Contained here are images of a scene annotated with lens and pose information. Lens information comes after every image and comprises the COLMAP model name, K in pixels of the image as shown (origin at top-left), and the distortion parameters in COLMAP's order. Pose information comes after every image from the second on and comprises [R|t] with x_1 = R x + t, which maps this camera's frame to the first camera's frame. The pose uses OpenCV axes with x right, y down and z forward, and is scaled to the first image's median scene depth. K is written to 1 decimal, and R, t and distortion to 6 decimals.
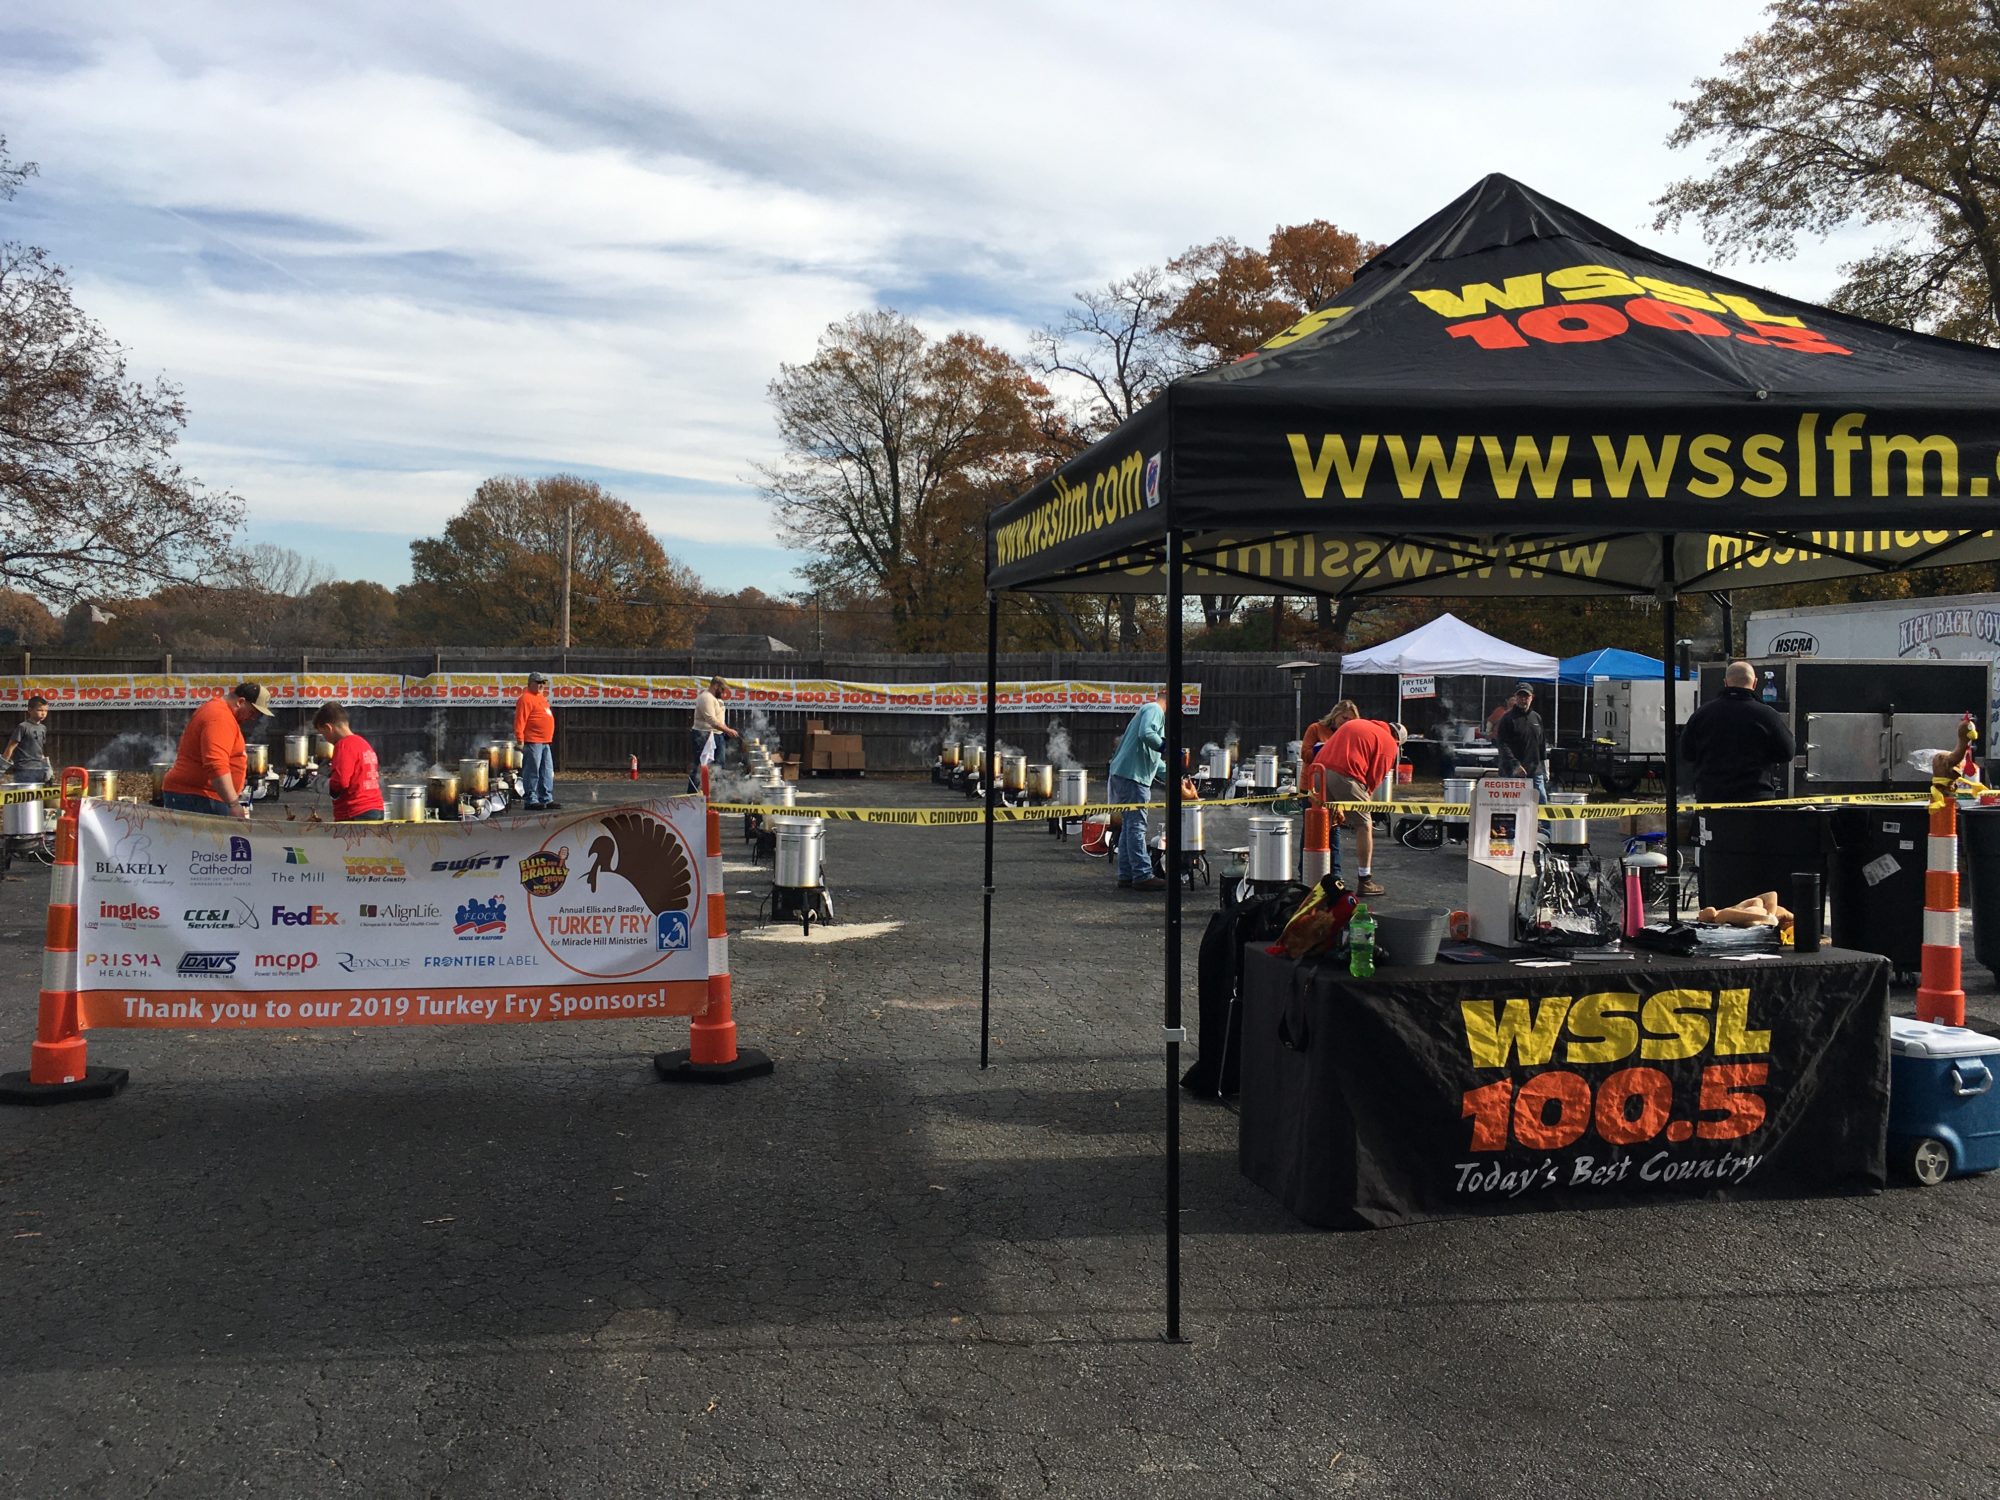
lens RADIAL K [[1723.8, 0, 1000.0], [0, 1723.8, 750.0], [0, 0, 1]] dist [0.095872, -0.094397]
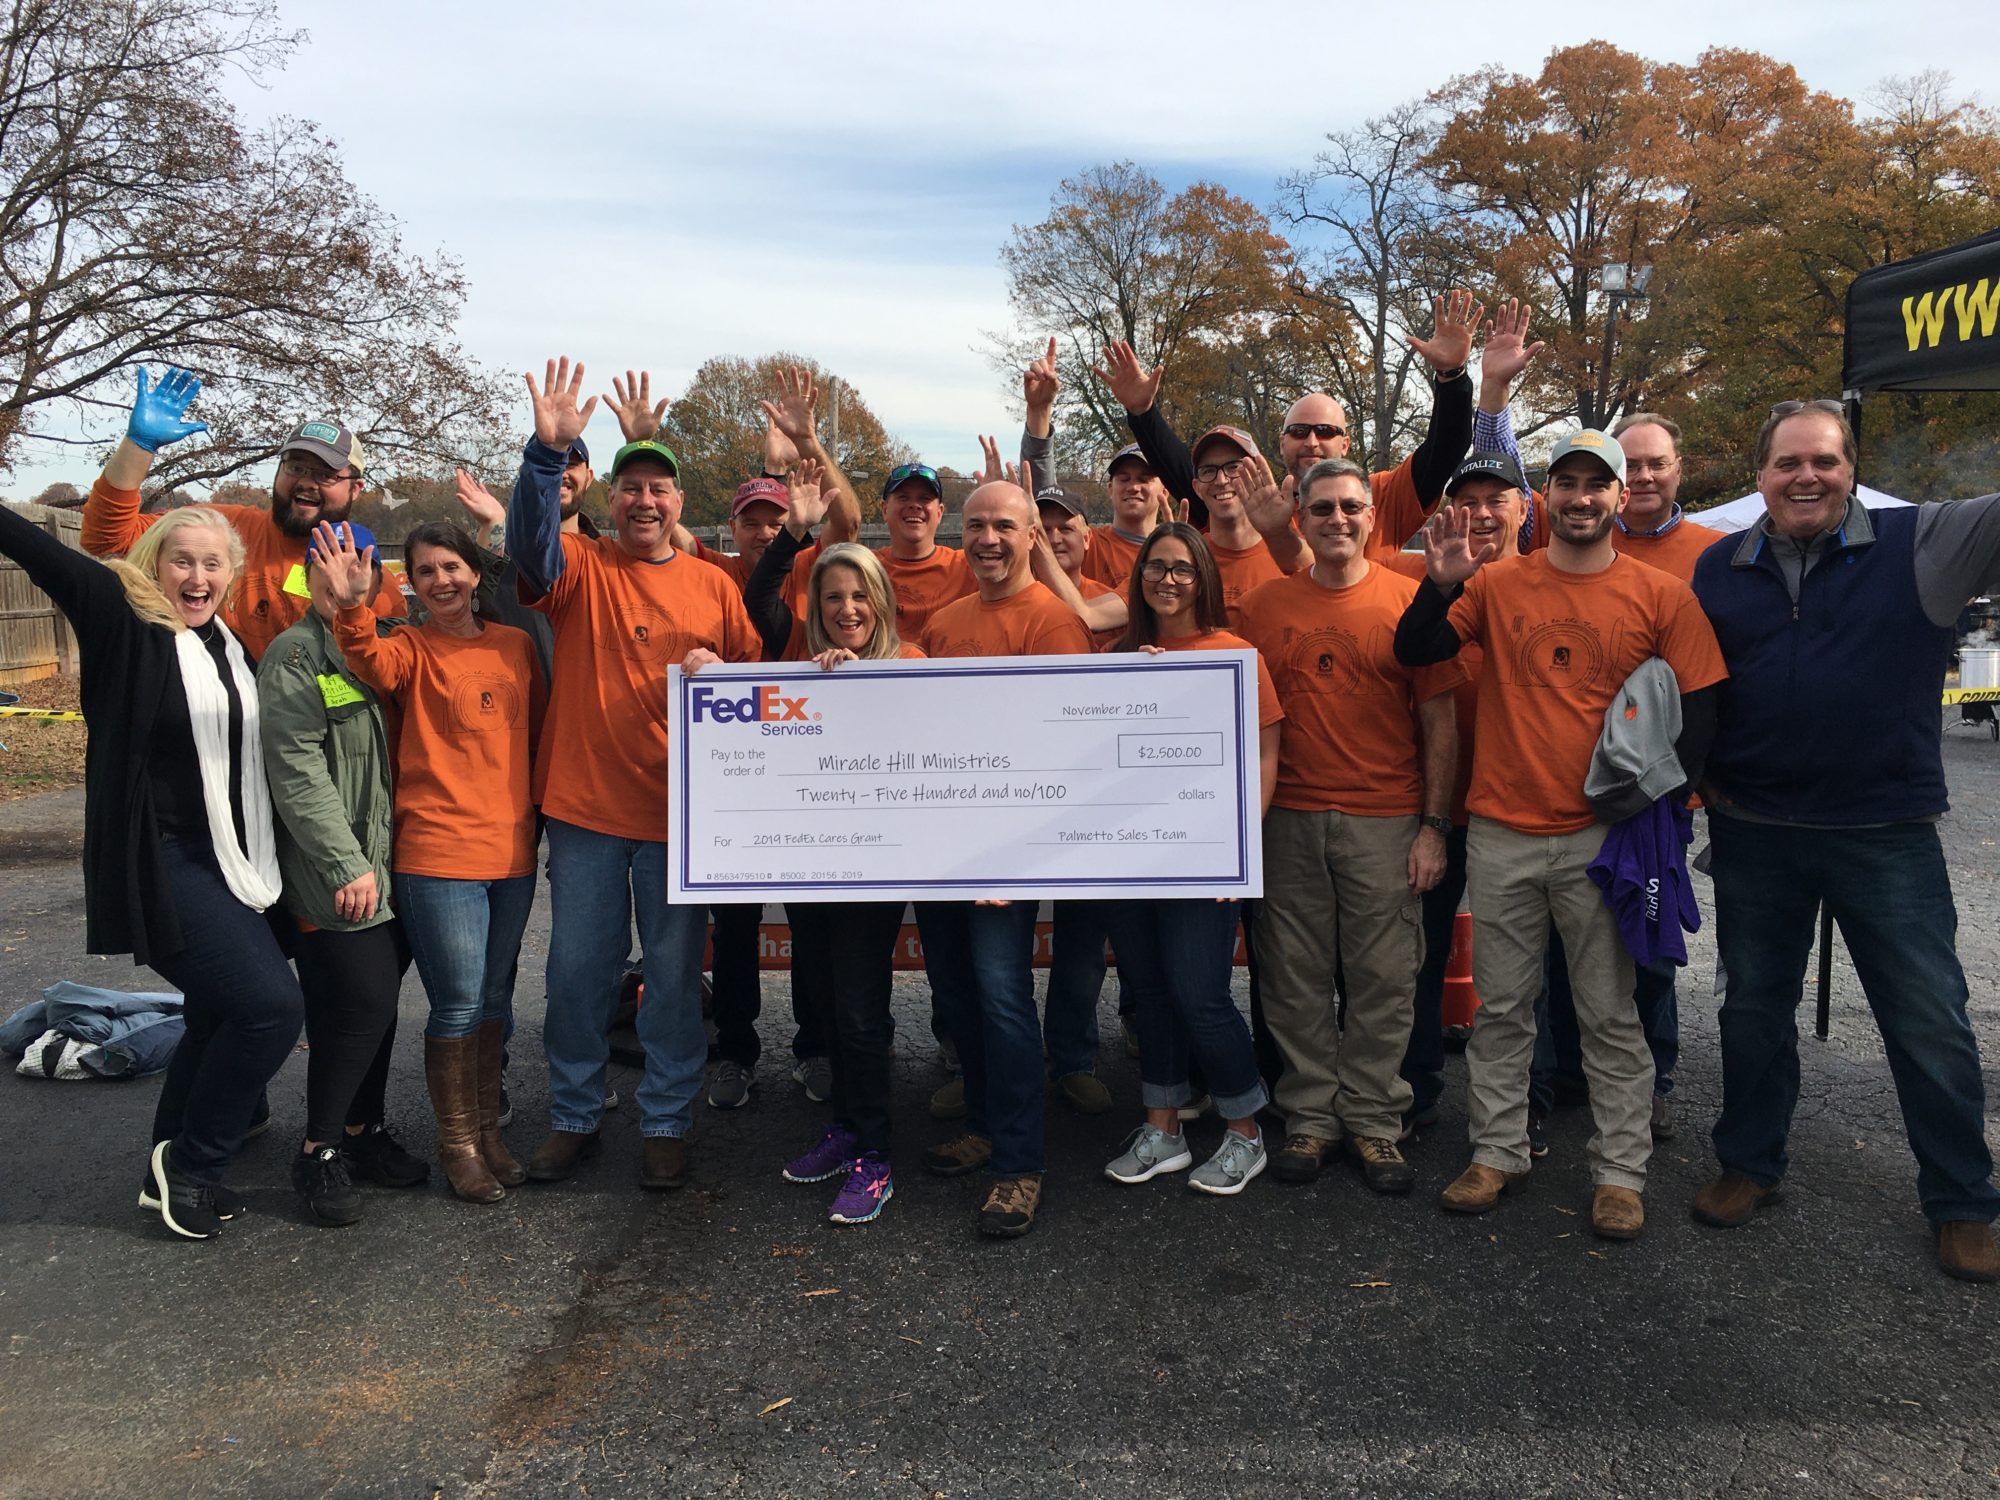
lens RADIAL K [[1723.8, 0, 1000.0], [0, 1723.8, 750.0], [0, 0, 1]] dist [0.095872, -0.094397]
pose [[0.994381, -0.006001, -0.105693, -0.033389], [0.013314, 0.997554, 0.068619, 0.000588], [0.105023, -0.069641, 0.992028, 0.026313]]
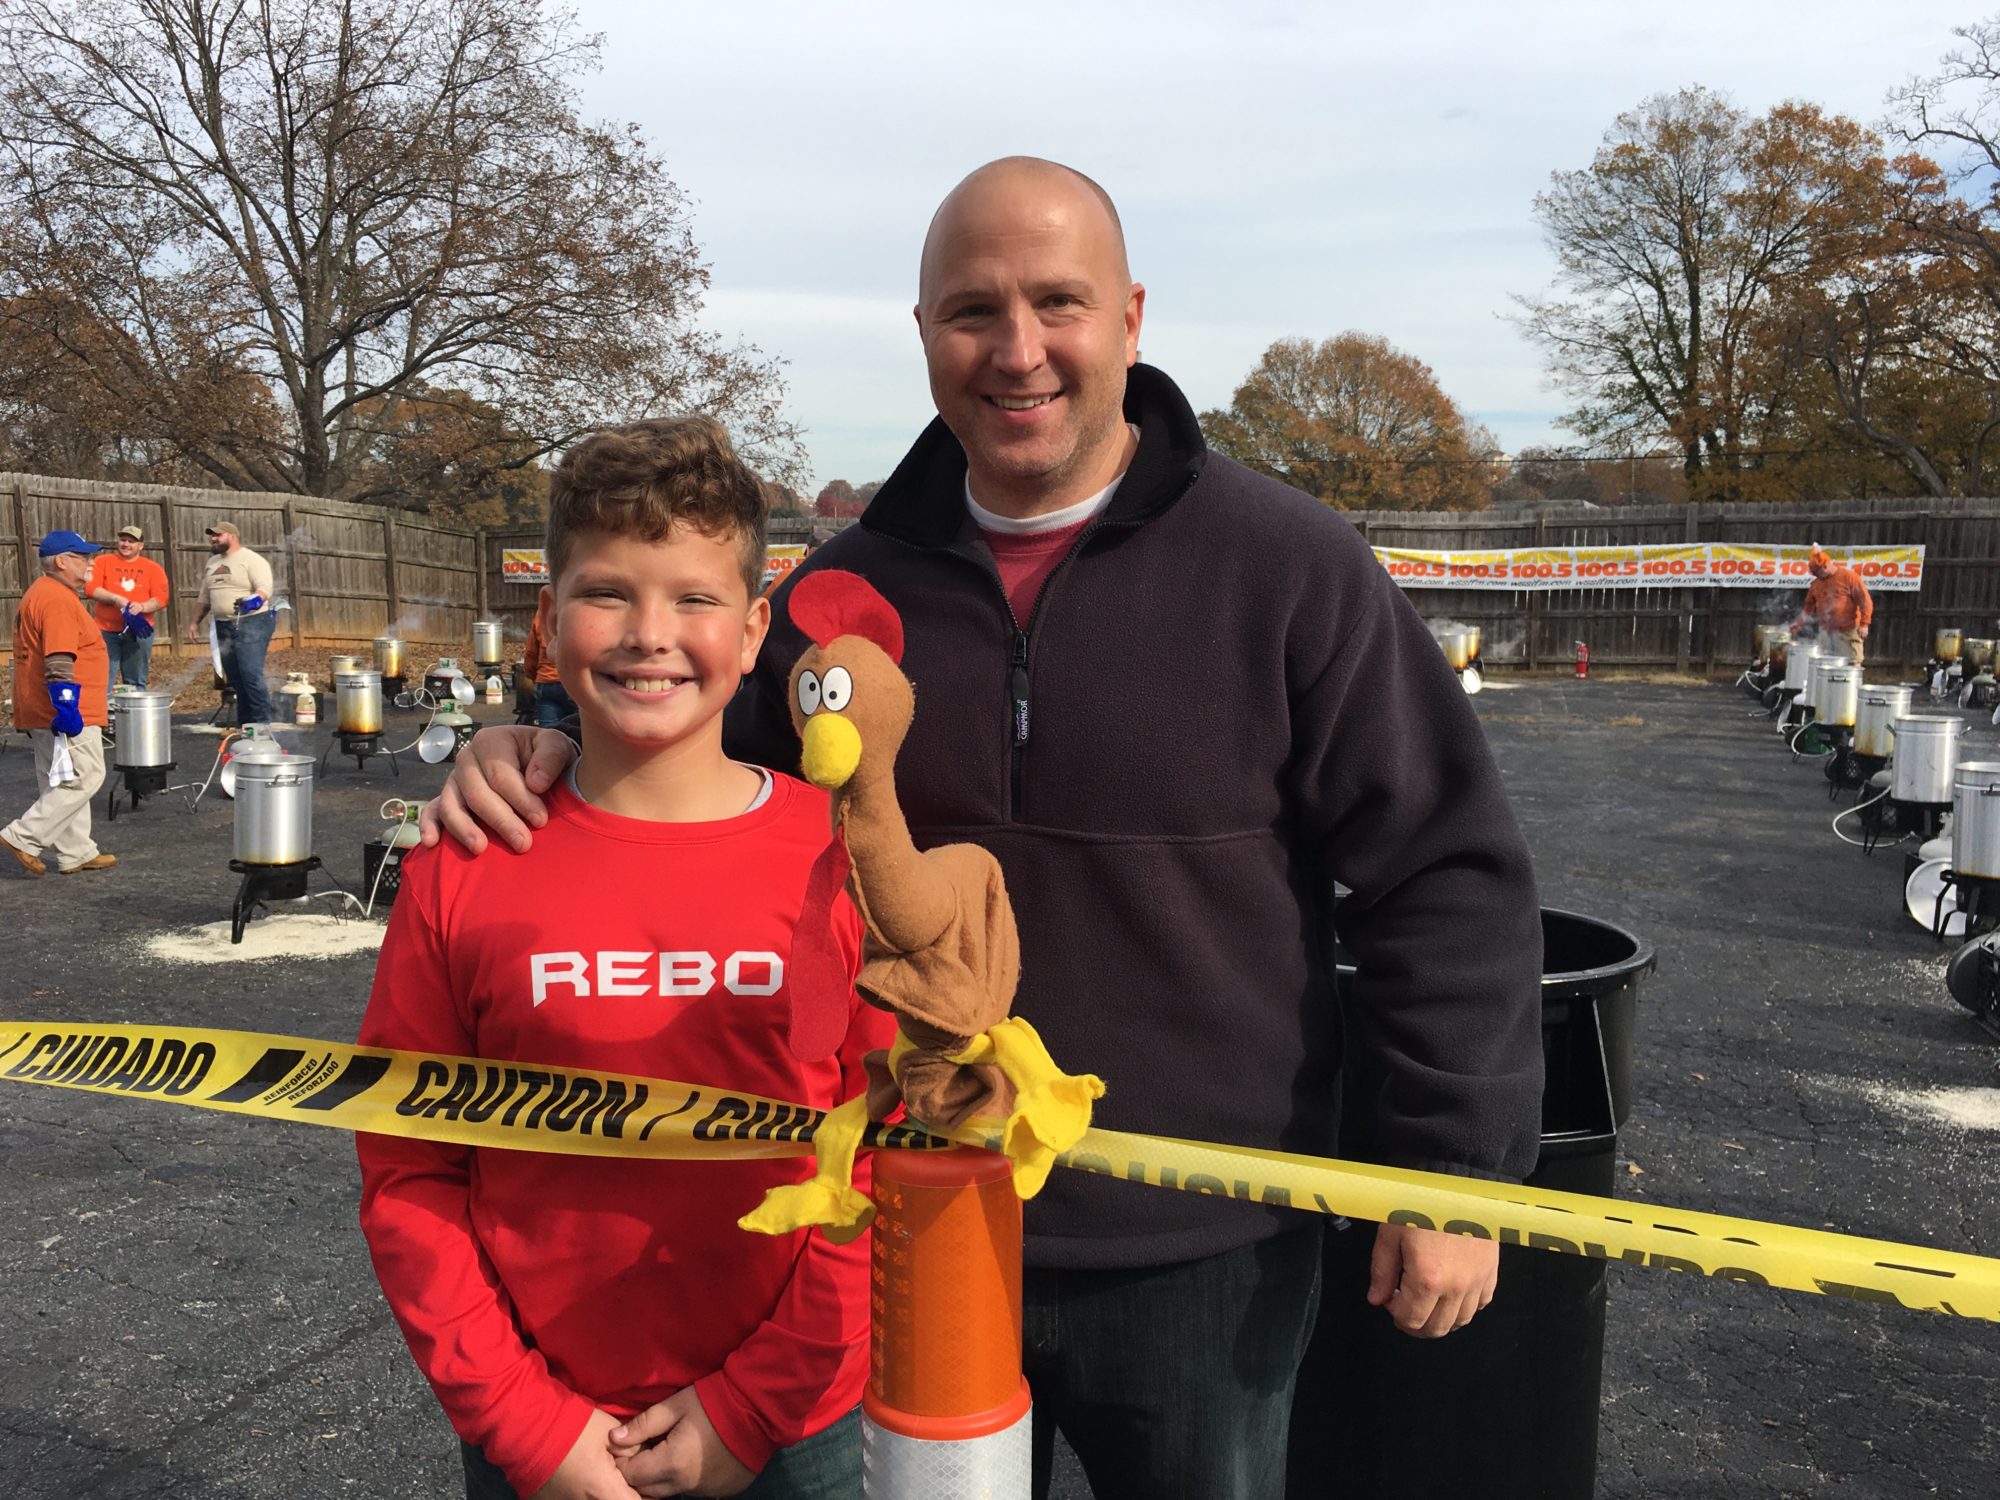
lens RADIAL K [[1723.8, 0, 1000.0], [0, 1723.8, 750.0], [0, 0, 1]] dist [0.095872, -0.094397]
pose [[0.865777, 0.051336, -0.497789, 0.079872], [-0.015783, 0.997031, 0.075371, -0.002294], [0.500180, -0.057398, 0.864017, 0.111042]]
